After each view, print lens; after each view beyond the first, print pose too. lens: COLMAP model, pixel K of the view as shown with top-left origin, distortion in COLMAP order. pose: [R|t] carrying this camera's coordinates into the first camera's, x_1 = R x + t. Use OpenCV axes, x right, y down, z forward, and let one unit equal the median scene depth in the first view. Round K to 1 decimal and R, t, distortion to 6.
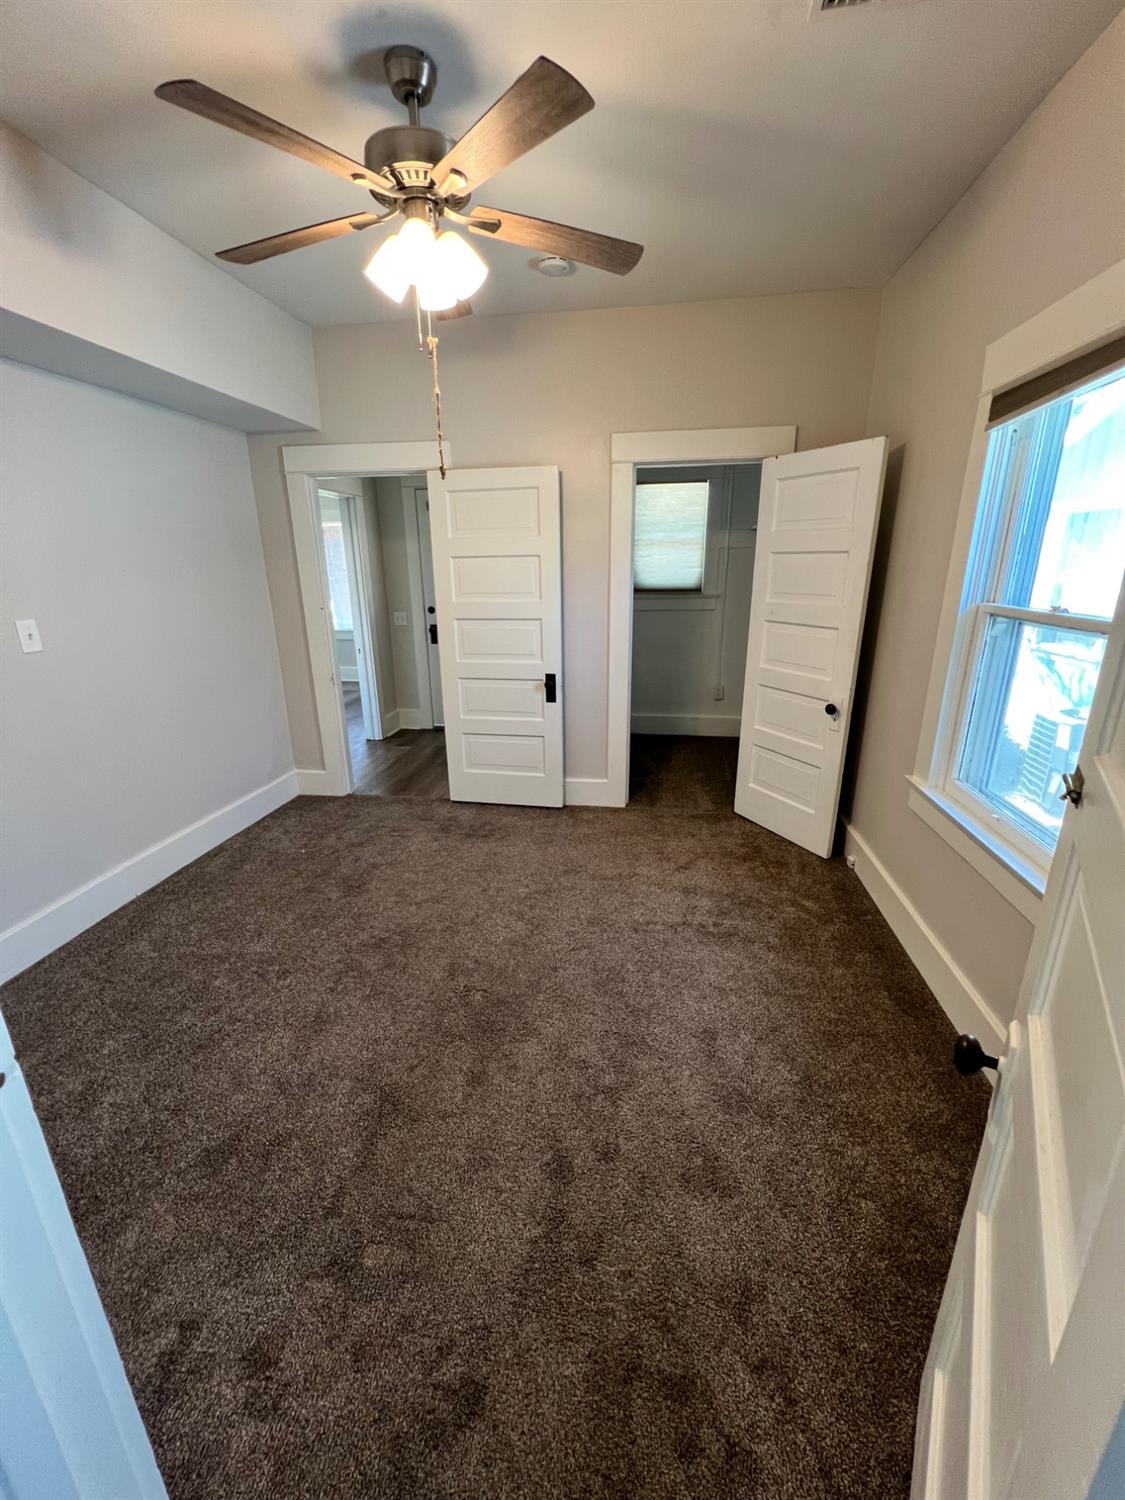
lens RADIAL K [[603.1, 0, 565.1], [0, 603.1, 752.0], [0, 0, 1]] dist [-0.001291, 0.000361]
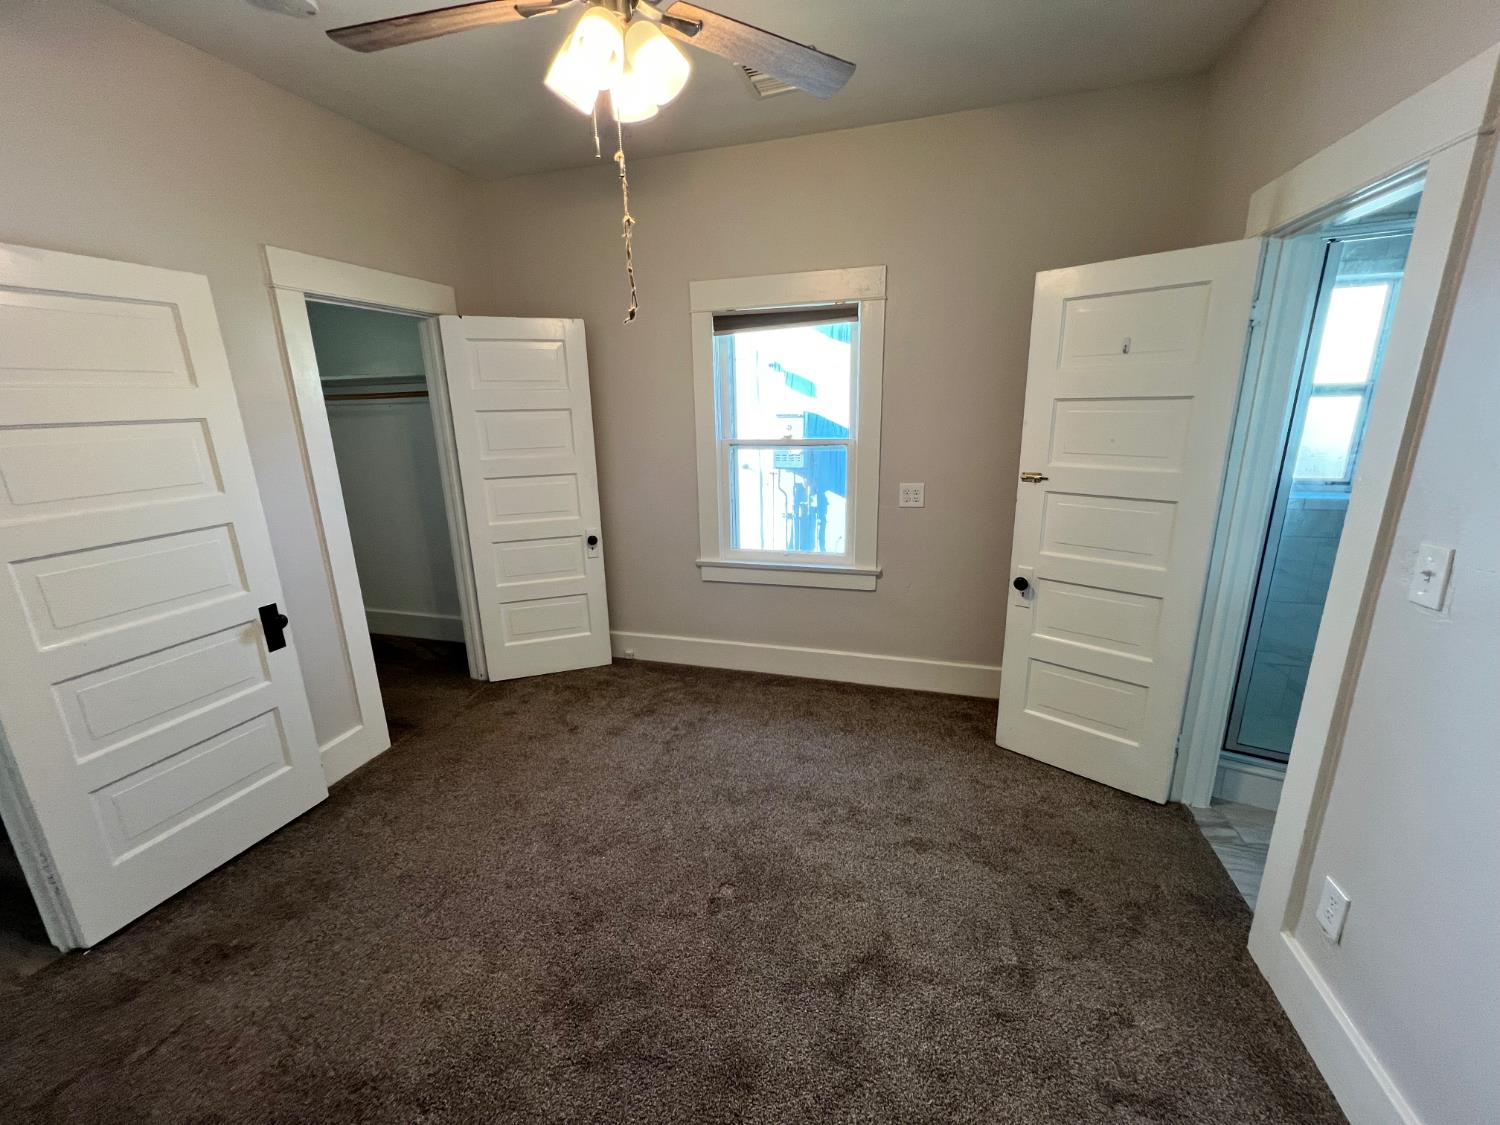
lens RADIAL K [[603.1, 0, 750.0], [0, 603.1, 562.5], [0, 0, 1]] dist [-0.001291, 0.000361]
pose [[0.138700, -0.250344, 0.958170, -0.621173], [0.318531, 0.927387, 0.196192, -0.154748], [-0.937710, 0.277995, 0.208371, 0.452994]]
